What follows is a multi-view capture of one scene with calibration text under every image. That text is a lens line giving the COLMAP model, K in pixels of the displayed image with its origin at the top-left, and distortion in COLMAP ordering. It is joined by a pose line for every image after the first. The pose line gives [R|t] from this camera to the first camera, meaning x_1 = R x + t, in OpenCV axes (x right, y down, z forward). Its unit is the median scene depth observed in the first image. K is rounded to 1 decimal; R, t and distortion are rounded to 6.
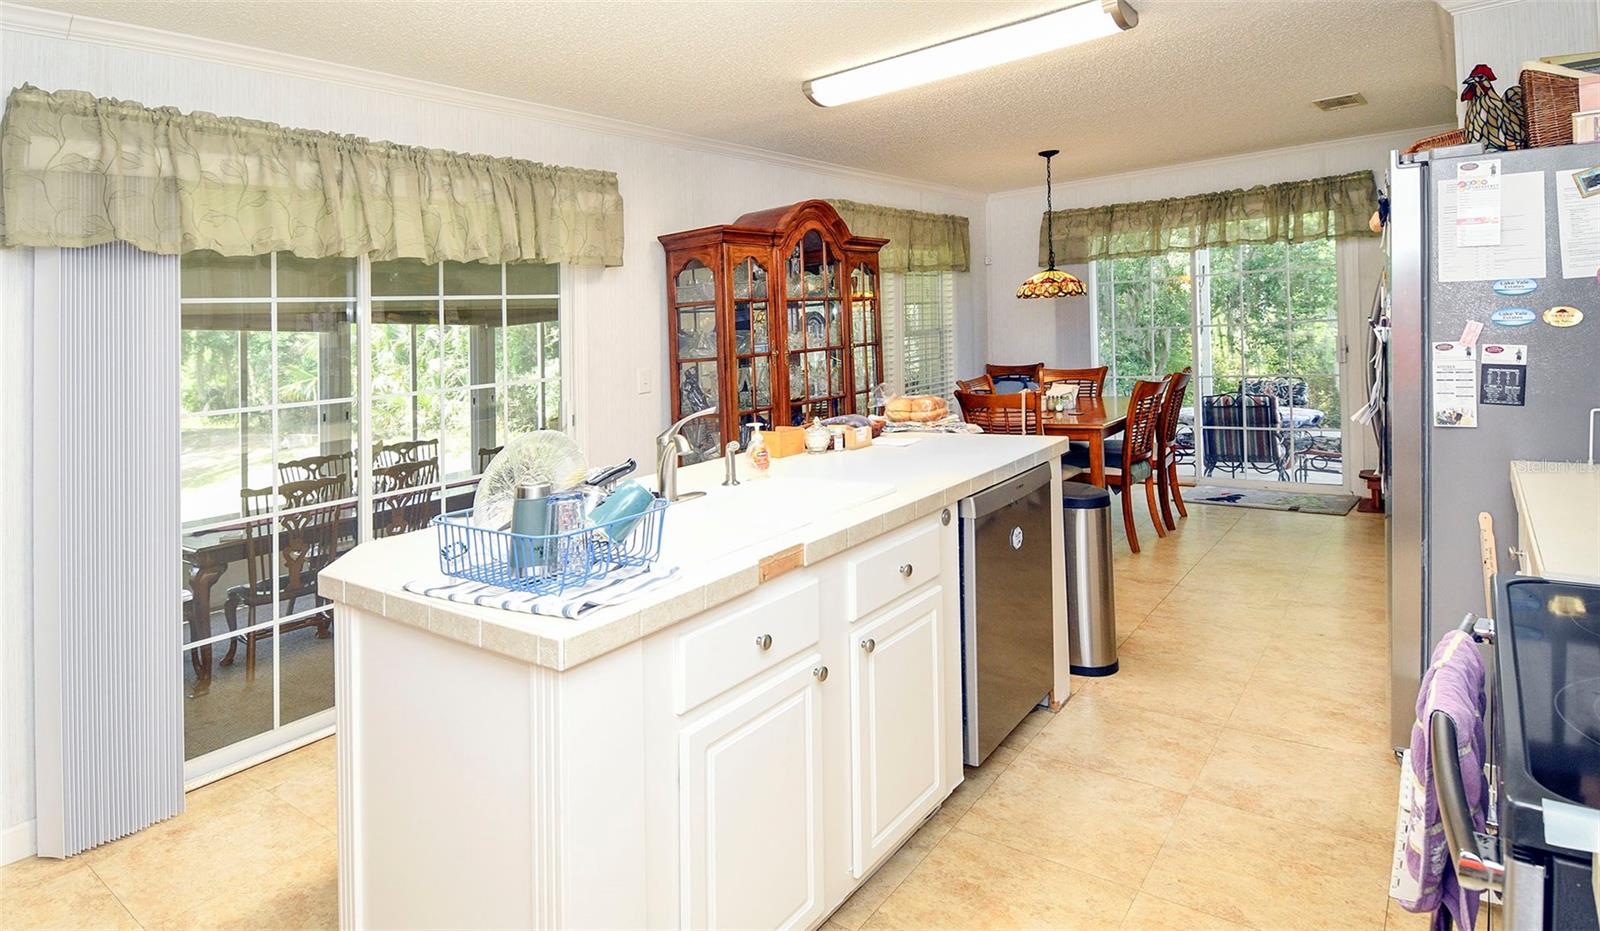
lens RADIAL K [[872.9, 0, 799.5], [0, 872.9, 404.5], [0, 0, 1]] dist [-0.000230, -0.000281]
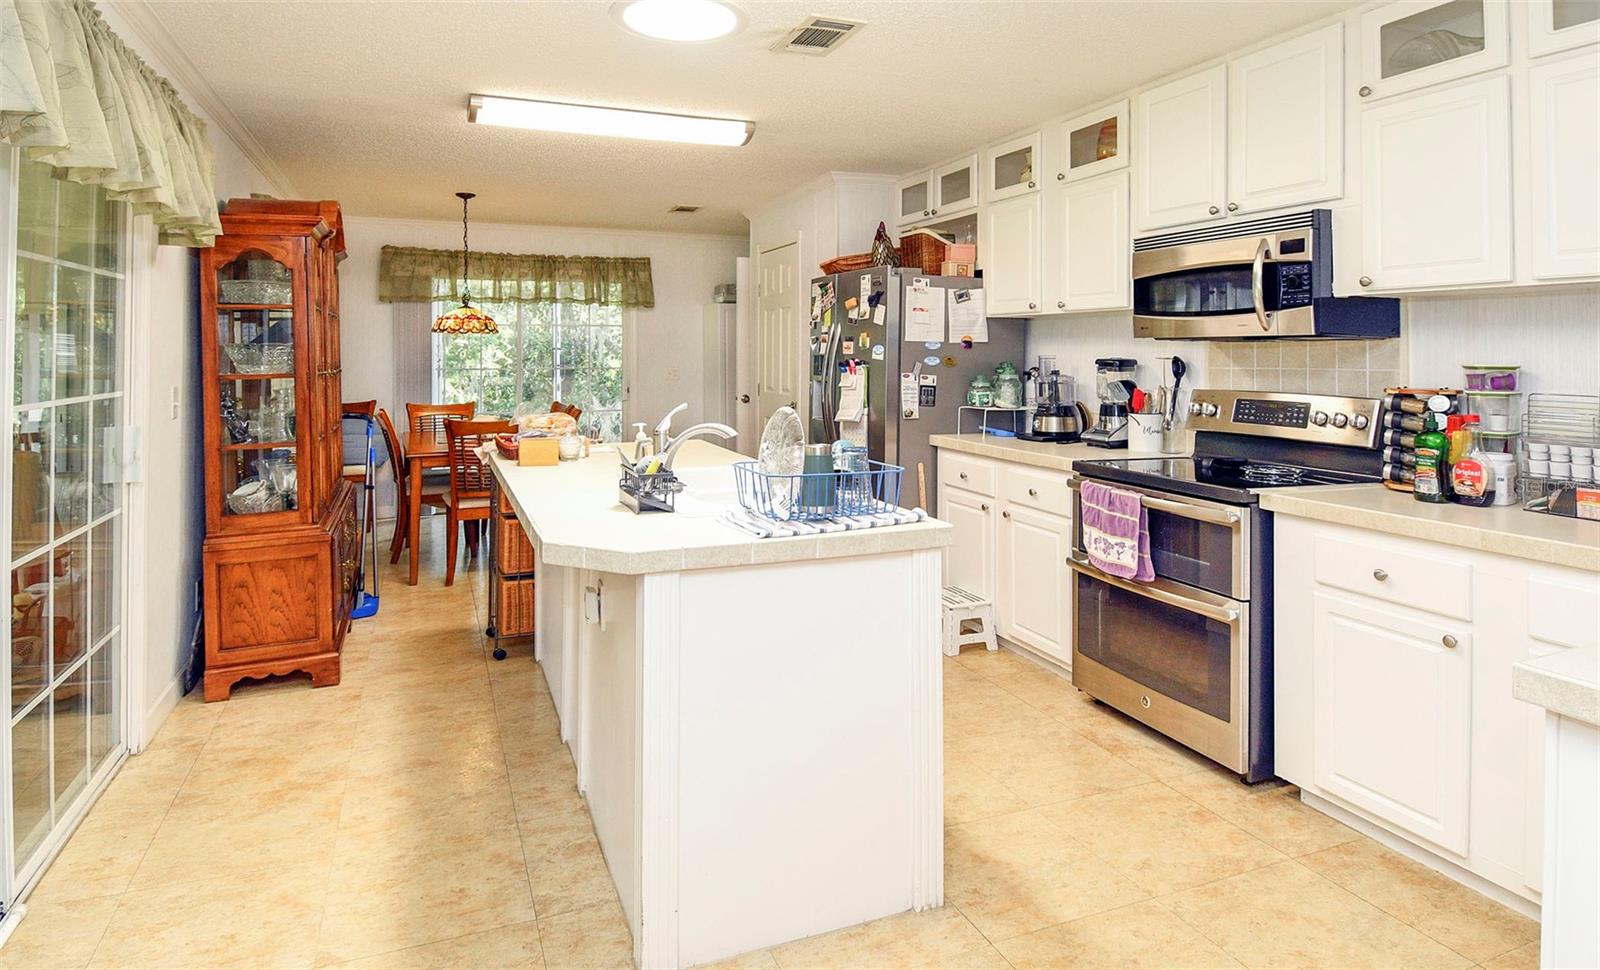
lens RADIAL K [[898.7, 0, 800.0], [0, 898.7, 485.0], [0, 0, 1]] dist [0.017245, 0.000046]
pose [[0.503822, -0.063416, 0.861476, -1.039353], [0.046774, 0.997841, 0.046099, 0.067549], [-0.862540, 0.017069, 0.505701, 0.227514]]
